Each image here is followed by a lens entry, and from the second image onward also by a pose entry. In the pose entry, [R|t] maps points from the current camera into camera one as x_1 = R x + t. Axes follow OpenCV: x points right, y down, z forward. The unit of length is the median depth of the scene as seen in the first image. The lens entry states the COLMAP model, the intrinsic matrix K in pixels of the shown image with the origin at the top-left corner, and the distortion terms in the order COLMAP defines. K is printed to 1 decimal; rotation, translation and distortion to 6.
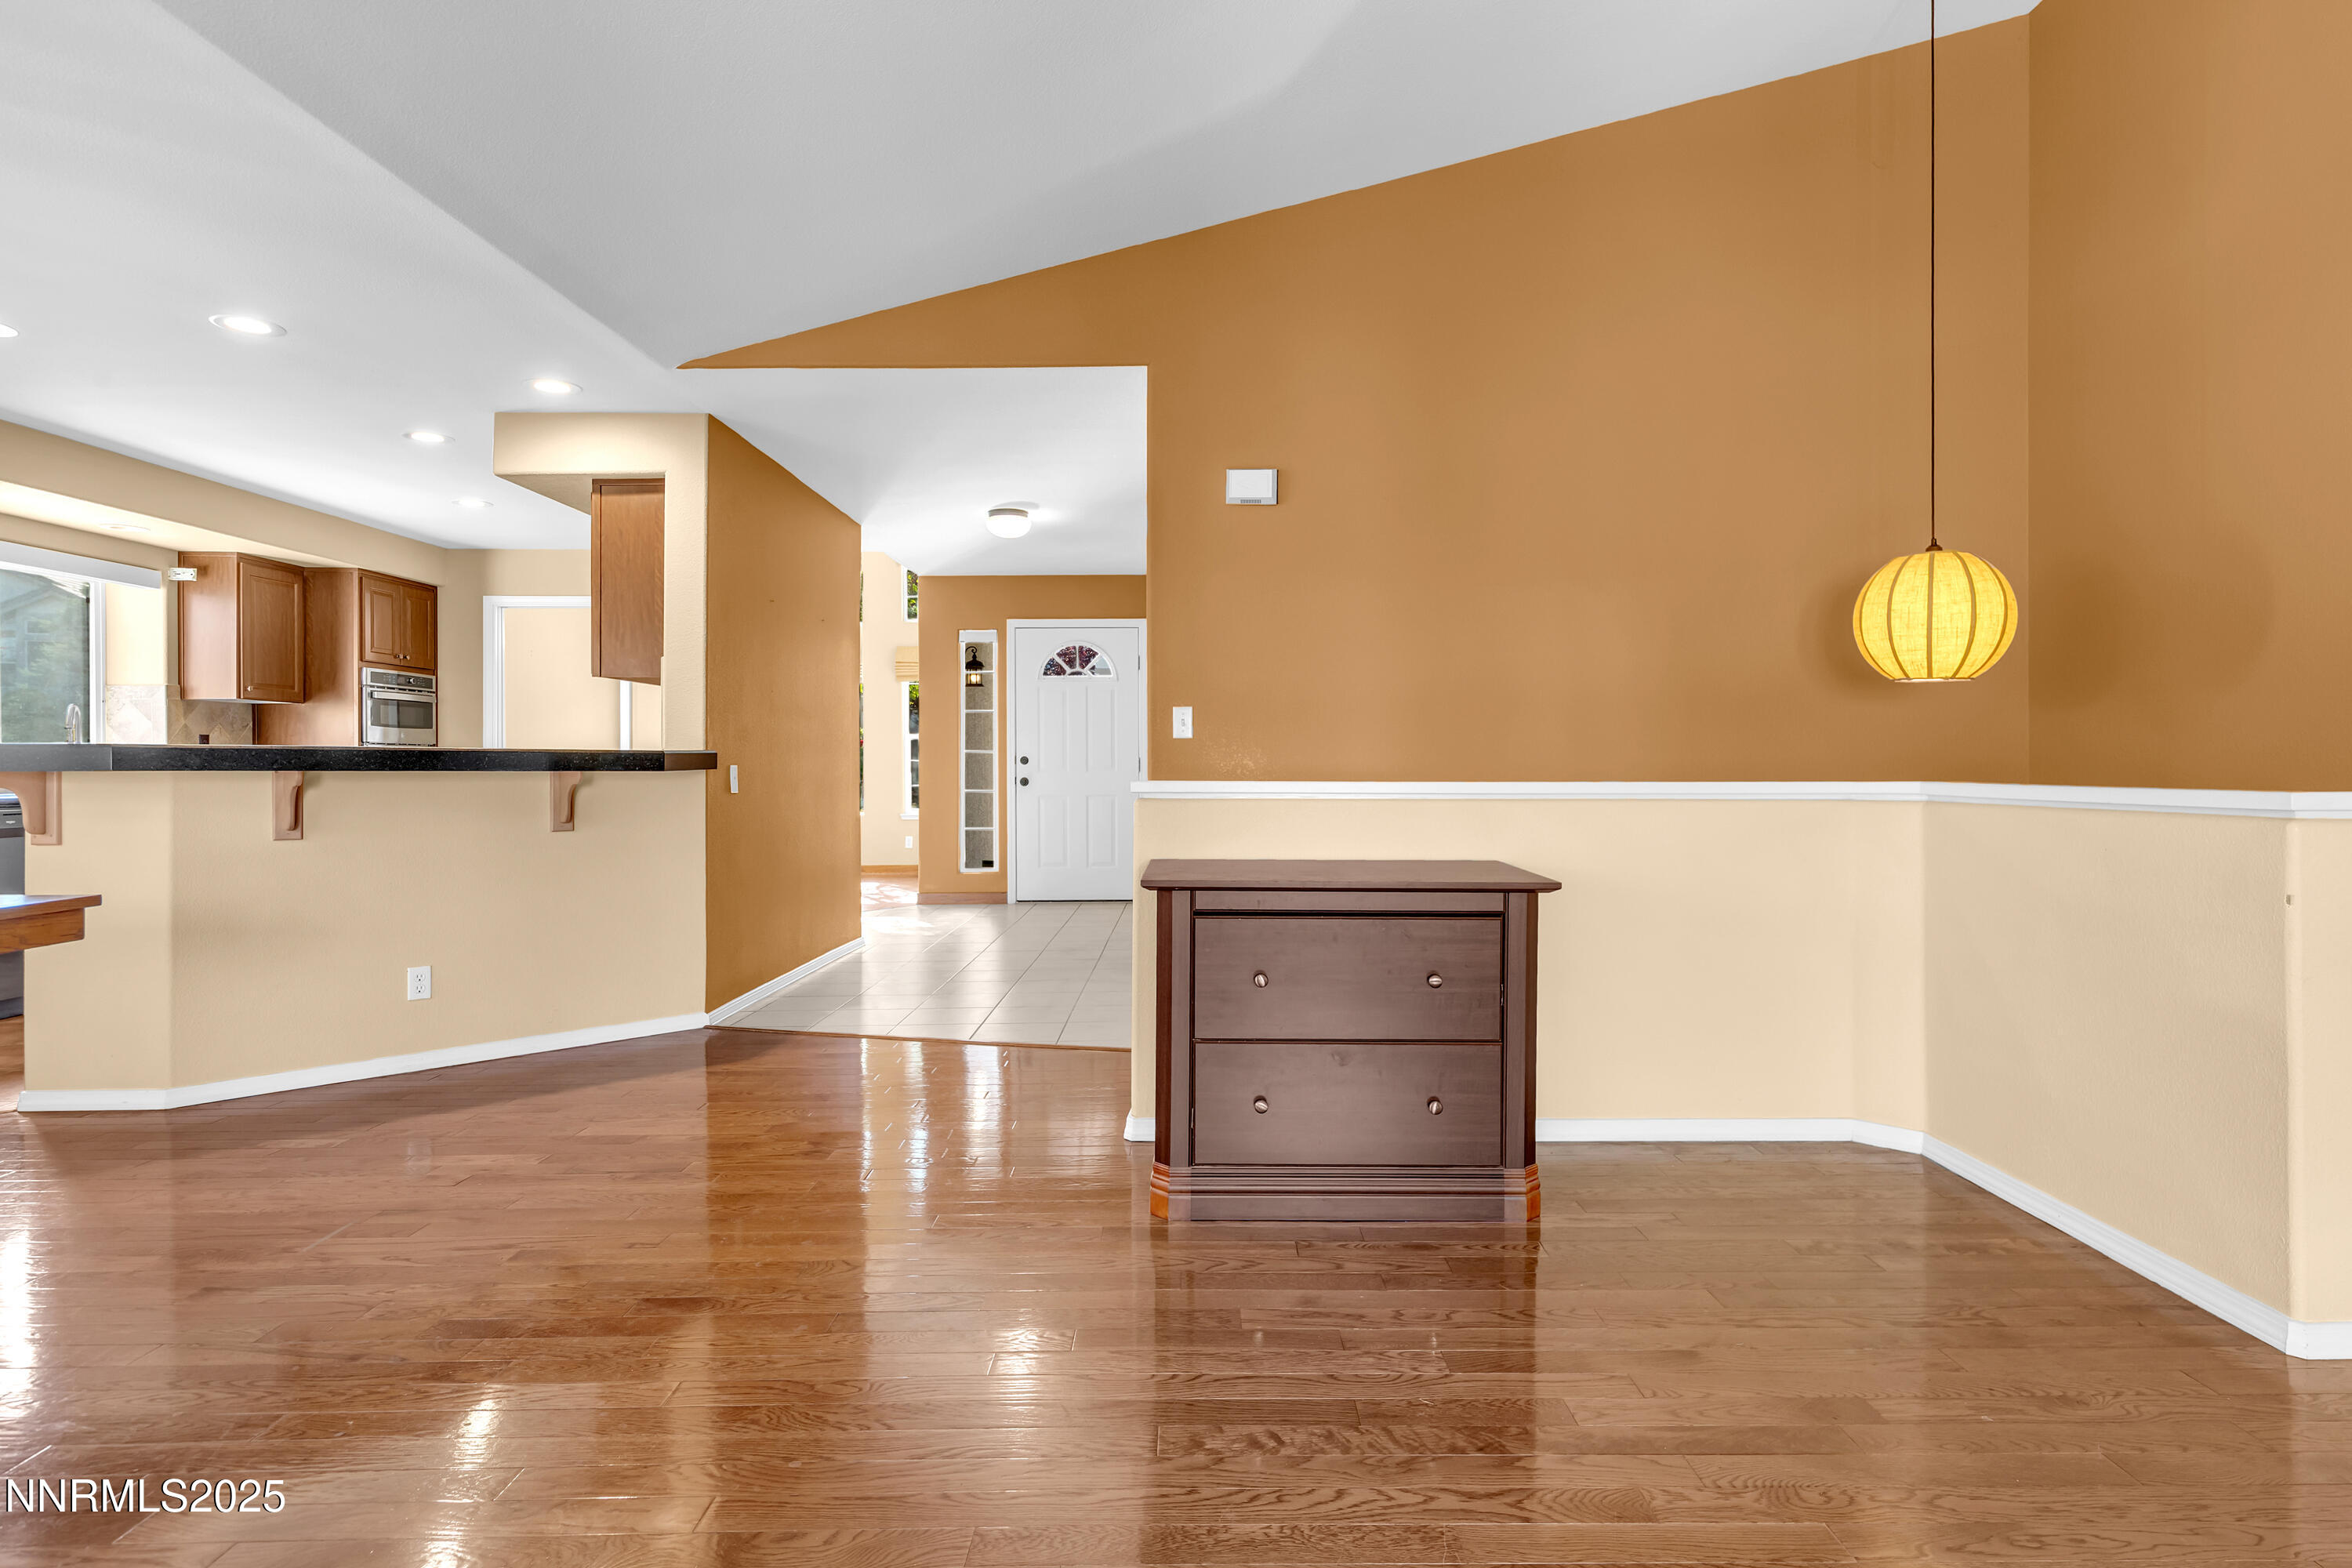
lens RADIAL K [[1211.9, 0, 1191.5], [0, 1211.9, 764.4], [0, 0, 1]] dist [0.008284, -0.003530]
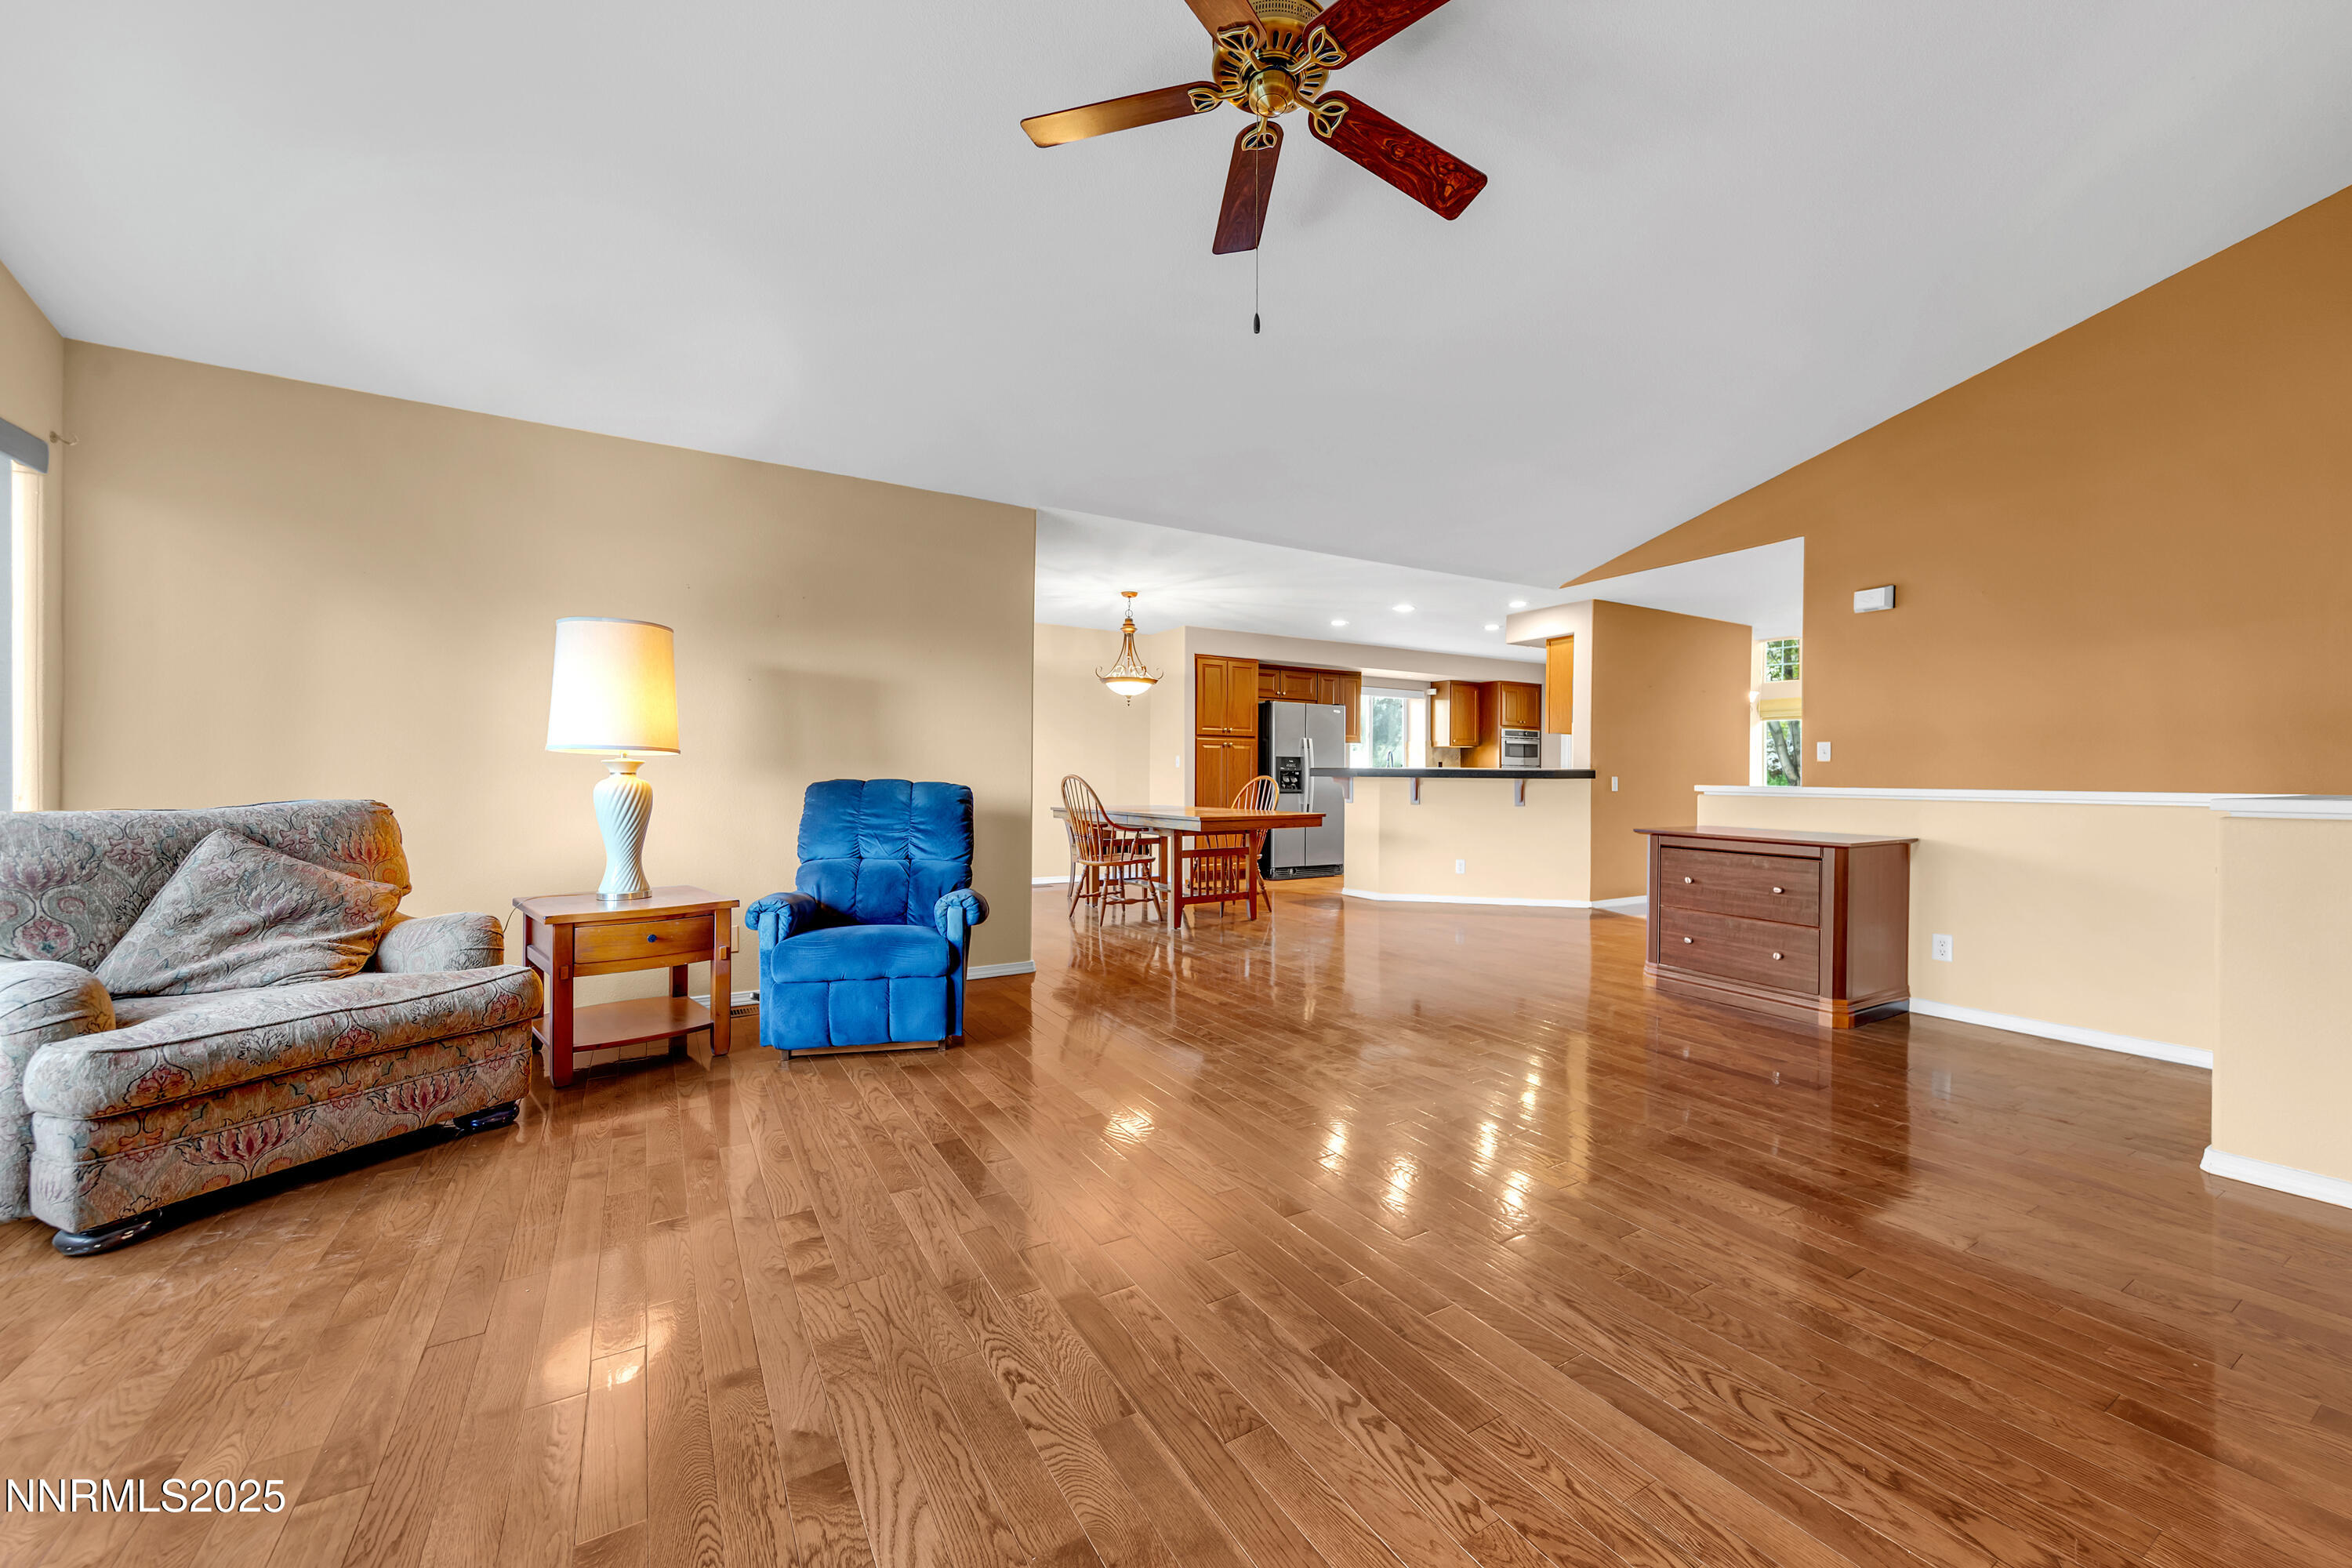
lens RADIAL K [[903.8, 0, 1213.9], [0, 903.8, 783.1], [0, 0, 1]] dist [-0.001661, 0.000235]
pose [[0.513938, 0.012246, -0.857740, 0.393345], [-0.008524, 0.999922, 0.009168, 0.001627], [0.857785, 0.002600, 0.514003, -0.203730]]
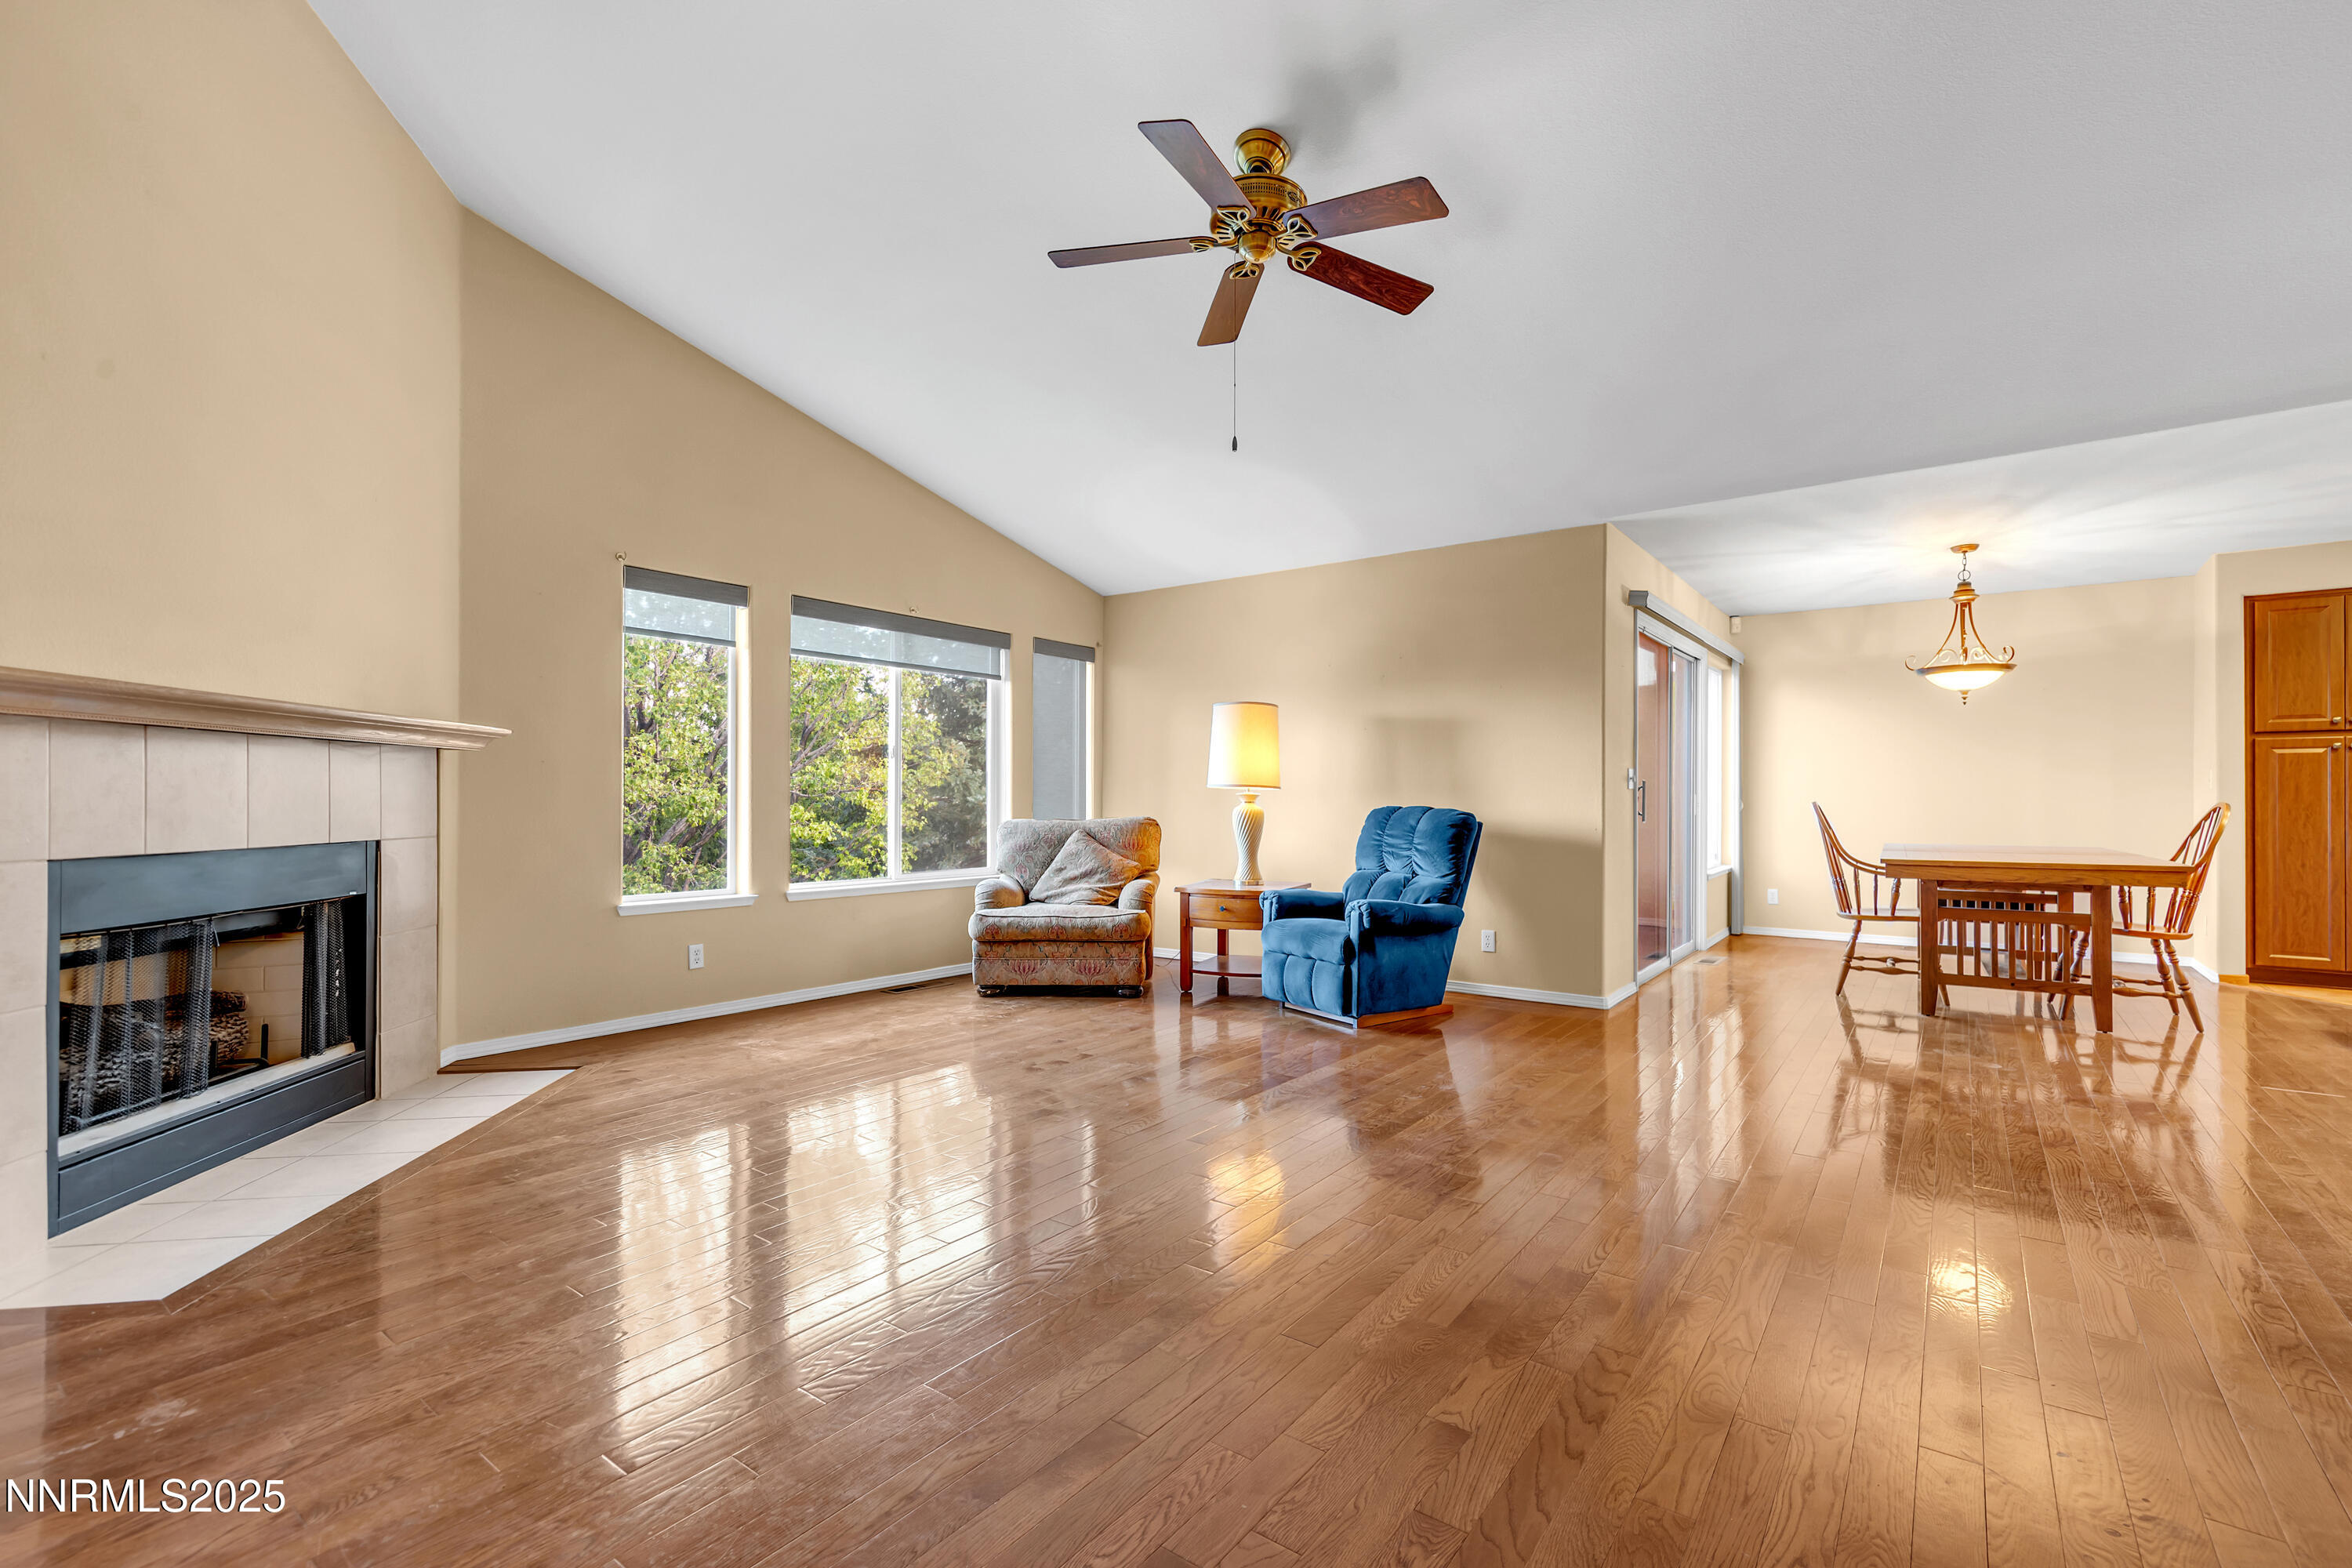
lens RADIAL K [[1025.1, 0, 1185.7], [0, 1025.1, 790.0], [0, 0, 1]] dist [0.000919, 0.000463]
pose [[-0.613160, -0.002795, -0.789954, 0.506509], [-0.000063, 0.999994, -0.003489, -0.003501], [0.789959, -0.002089, -0.613156, 0.251963]]
